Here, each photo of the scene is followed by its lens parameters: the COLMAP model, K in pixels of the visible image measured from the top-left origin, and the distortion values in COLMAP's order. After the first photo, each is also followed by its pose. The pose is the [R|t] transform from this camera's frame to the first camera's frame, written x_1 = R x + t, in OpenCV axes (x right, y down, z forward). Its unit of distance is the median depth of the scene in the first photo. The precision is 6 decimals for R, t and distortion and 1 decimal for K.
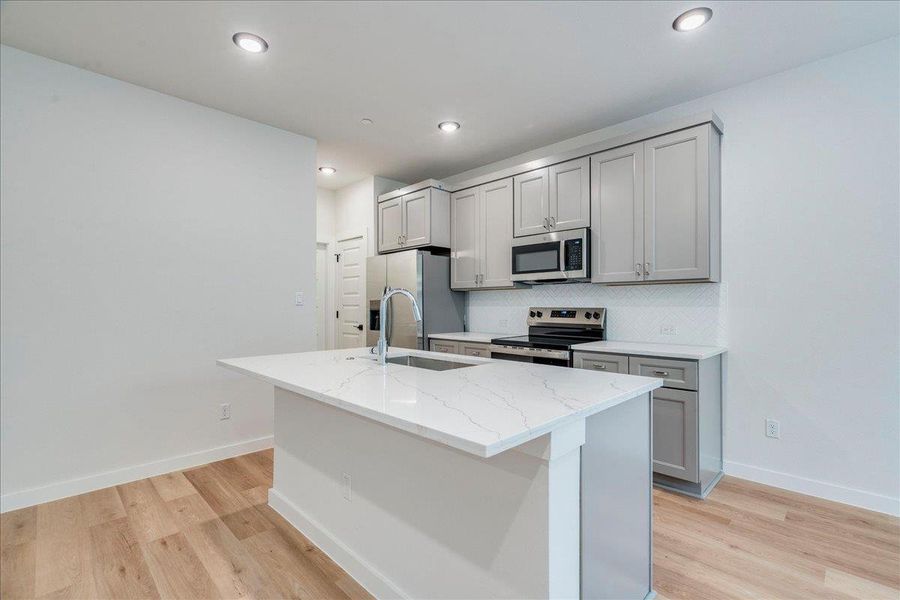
lens RADIAL K [[407.0, 0, 453.4], [0, 407.0, 304.6], [0, 0, 1]] dist [-0.007274, 0.002244]
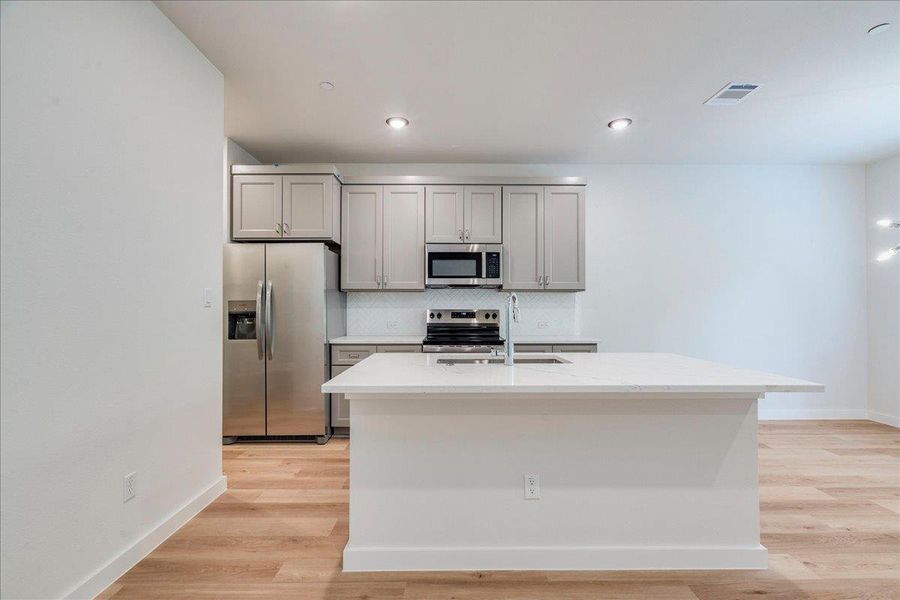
lens RADIAL K [[407.0, 0, 446.2], [0, 407.0, 301.4], [0, 0, 1]] dist [-0.007274, 0.002244]
pose [[0.707188, 0.014270, 0.706881, -0.596261], [-0.001555, 0.999825, -0.018628, 0.006151], [-0.707024, 0.012074, 0.707087, 0.231226]]
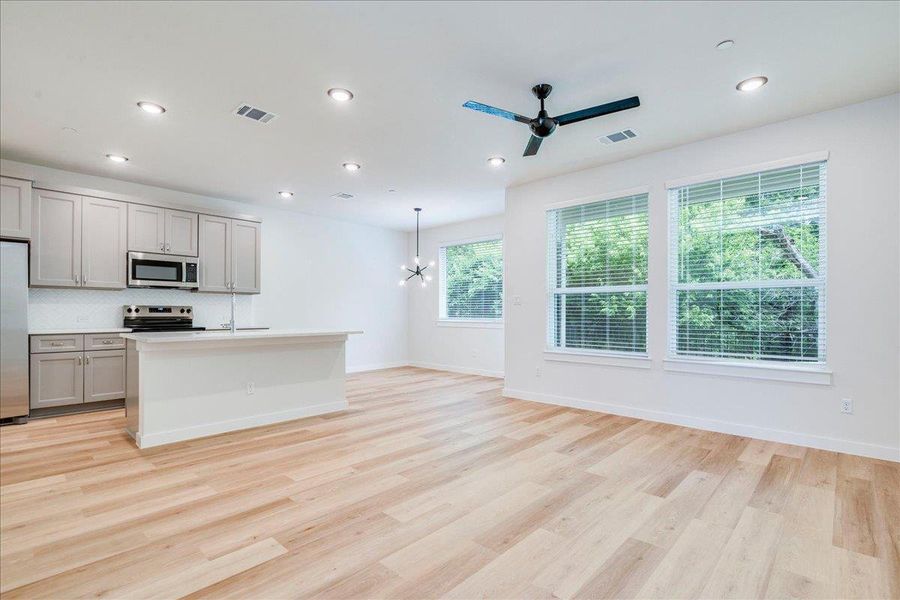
lens RADIAL K [[428.0, 0, 452.1], [0, 428.0, 313.1], [0, 0, 1]] dist [-0.001665, 0.001144]
pose [[-0.032231, -0.000353, 0.999480, -1.318848], [-0.002870, 0.999996, 0.000261, 0.031324], [-0.999476, -0.002860, -0.032232, 0.019964]]
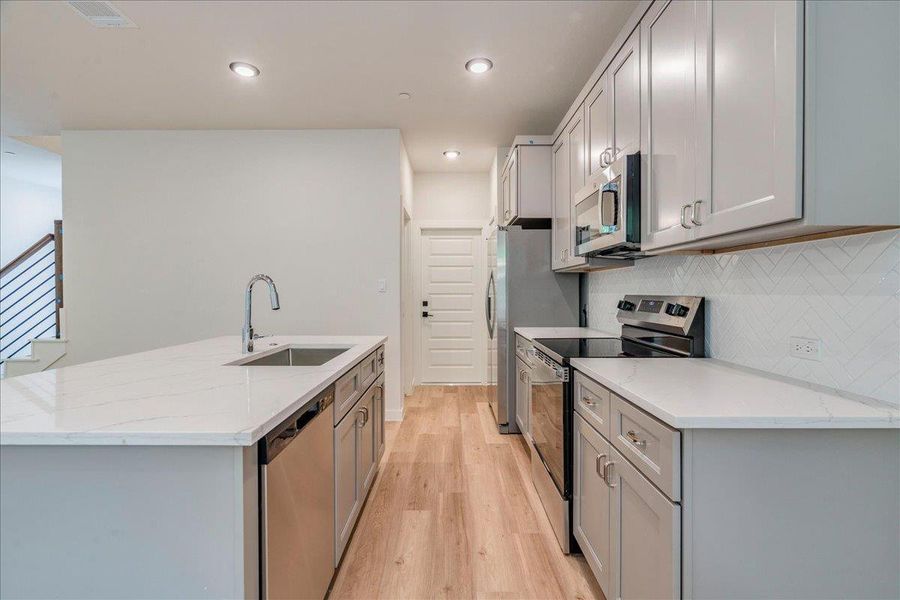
lens RADIAL K [[420.0, 0, 448.4], [0, 420.0, 297.1], [0, 0, 1]] dist [-0.002048, 0.001911]
pose [[0.705895, 0.012272, -0.708210, 0.519057], [-0.000657, 0.999861, 0.016671, -0.002450], [0.708316, -0.011302, 0.705805, 0.365812]]
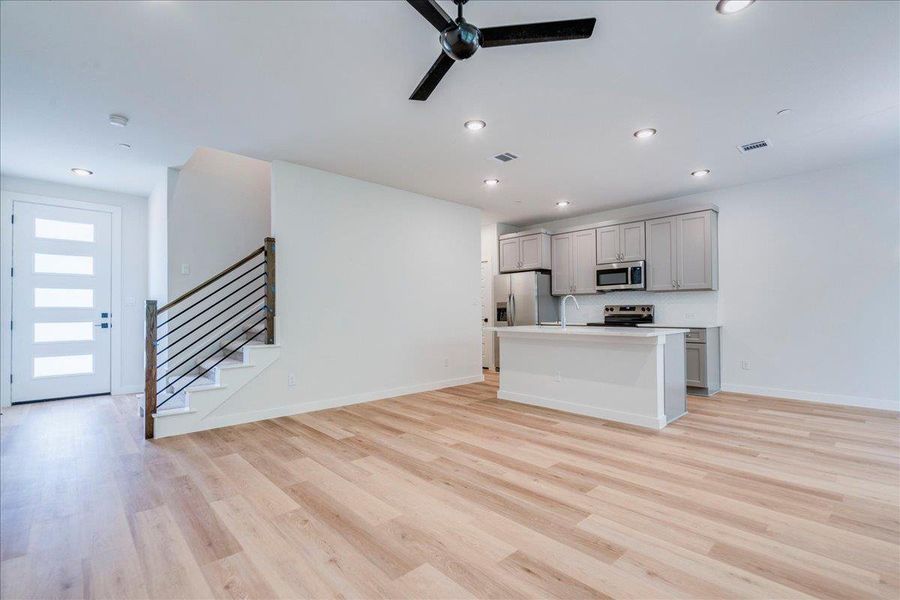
lens RADIAL K [[407.0, 0, 448.1], [0, 407.0, 307.0], [0, 0, 1]] dist [-0.007274, 0.002244]
pose [[0.999025, -0.006111, -0.043730, -0.428102], [0.005635, 0.999924, -0.010986, 0.031070], [0.043793, 0.010729, 0.998983, -0.779589]]
